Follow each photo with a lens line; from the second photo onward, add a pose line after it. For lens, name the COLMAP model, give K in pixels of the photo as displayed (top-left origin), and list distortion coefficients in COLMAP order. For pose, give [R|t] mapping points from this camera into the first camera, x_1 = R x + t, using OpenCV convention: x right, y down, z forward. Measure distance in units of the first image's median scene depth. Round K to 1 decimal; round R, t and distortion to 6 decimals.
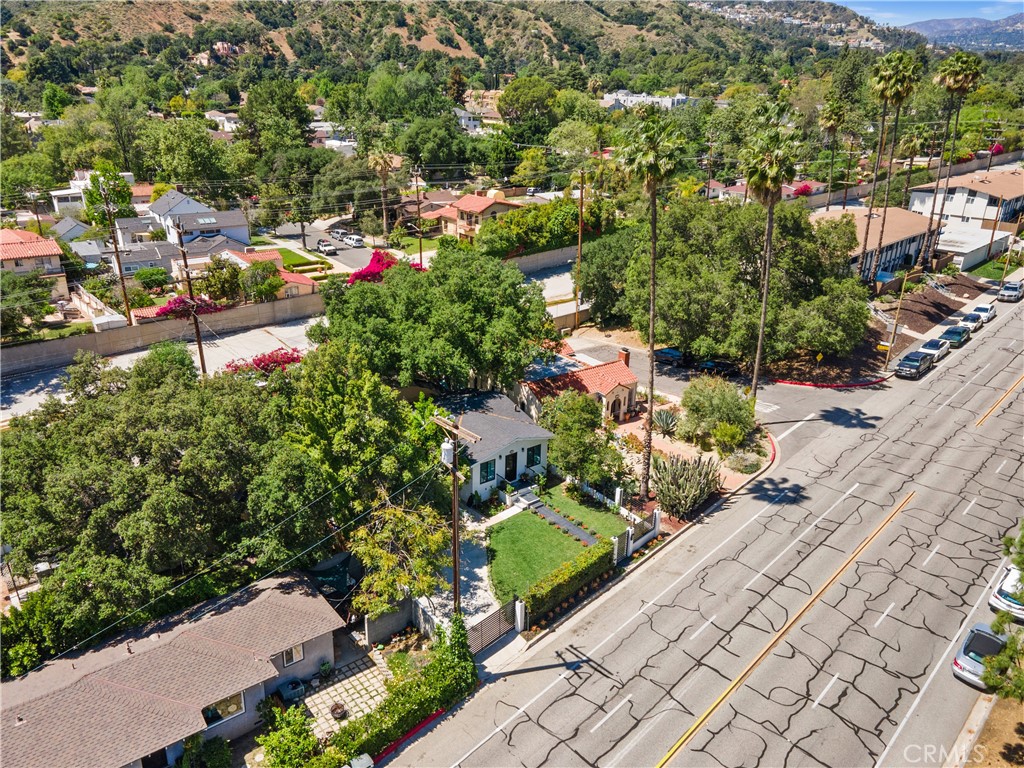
lens RADIAL K [[772.4, 0, 508.1], [0, 772.4, 388.7], [0, 0, 1]] dist [0.043186, -0.000250]
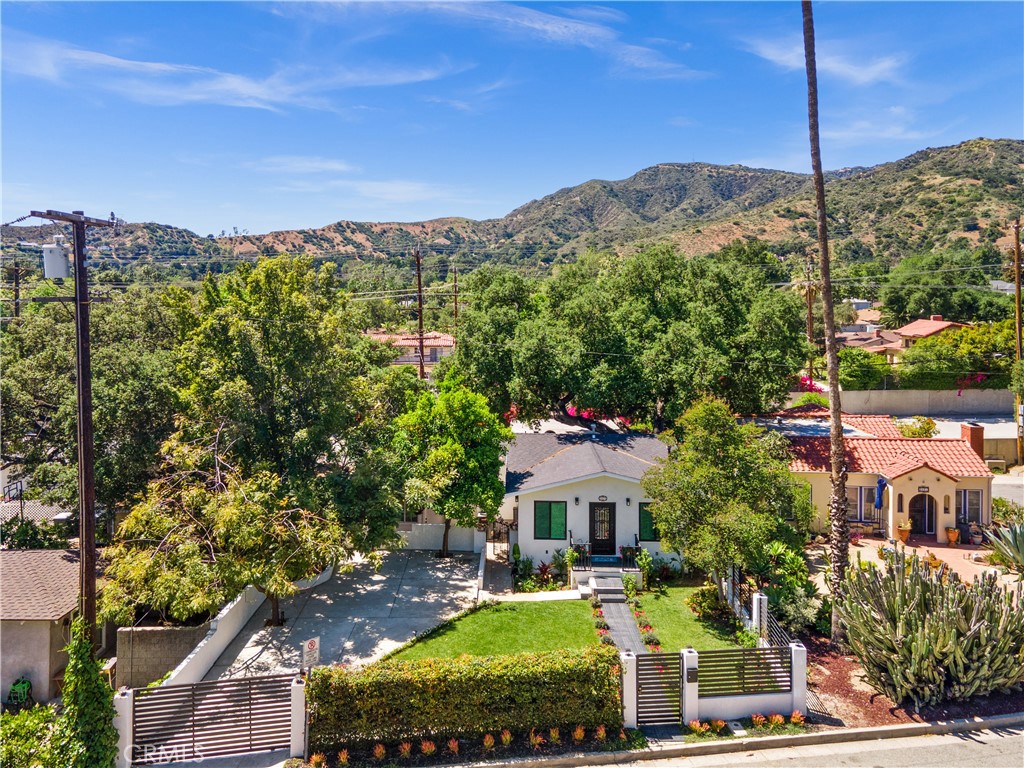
lens RADIAL K [[765.1, 0, 510.3], [0, 765.1, 370.0], [0, 0, 1]] dist [0.029041, 0.008006]
pose [[0.774532, 0.036384, -0.631487, 0.304577], [-0.220512, 0.951245, -0.215656, 0.131113], [0.592853, 0.306283, 0.744793, 0.522931]]
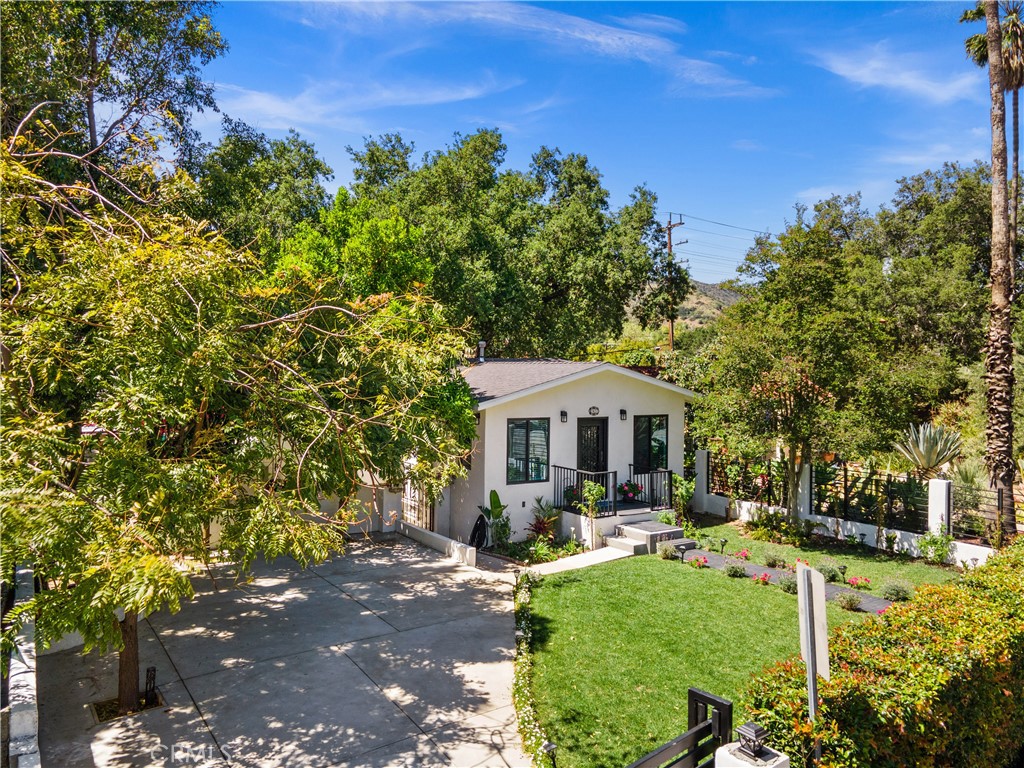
lens RADIAL K [[742.4, 0, 513.7], [0, 742.4, 400.6], [0, 0, 1]] dist [0.033972, -0.008135]
pose [[0.997638, -0.010635, -0.067865, -0.009764], [-0.013362, 0.939028, -0.343580, 0.203244], [0.067381, 0.343676, 0.936668, 0.668980]]
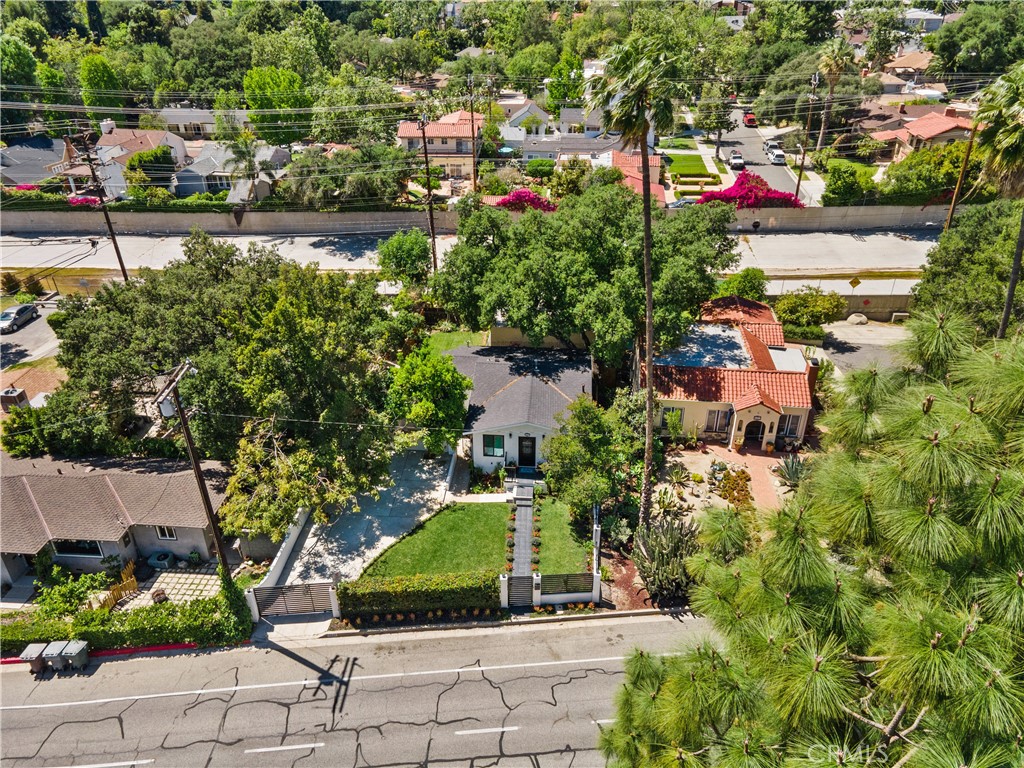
lens RADIAL K [[742.4, 0, 513.7], [0, 742.4, 400.6], [0, 0, 1]] dist [0.033972, -0.008135]
pose [[0.731401, 0.327818, -0.597987, 0.481551], [-0.232559, 0.944216, 0.233178, -0.145207], [0.641069, -0.031479, 0.766837, 0.362231]]
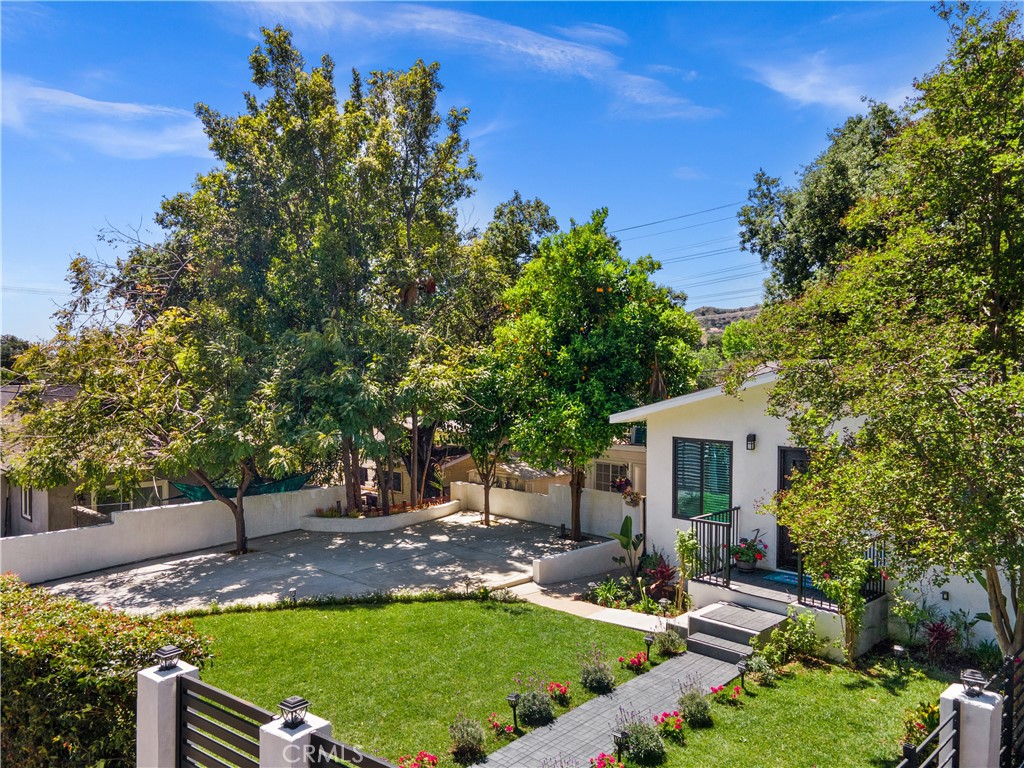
lens RADIAL K [[772.4, 0, 508.1], [0, 772.4, 388.7], [0, 0, 1]] dist [0.043186, -0.000250]
pose [[0.108961, -0.003908, -0.994038, 0.247621], [-0.371353, 0.927432, -0.044352, 0.114904], [0.922076, 0.373971, 0.099603, 0.891479]]
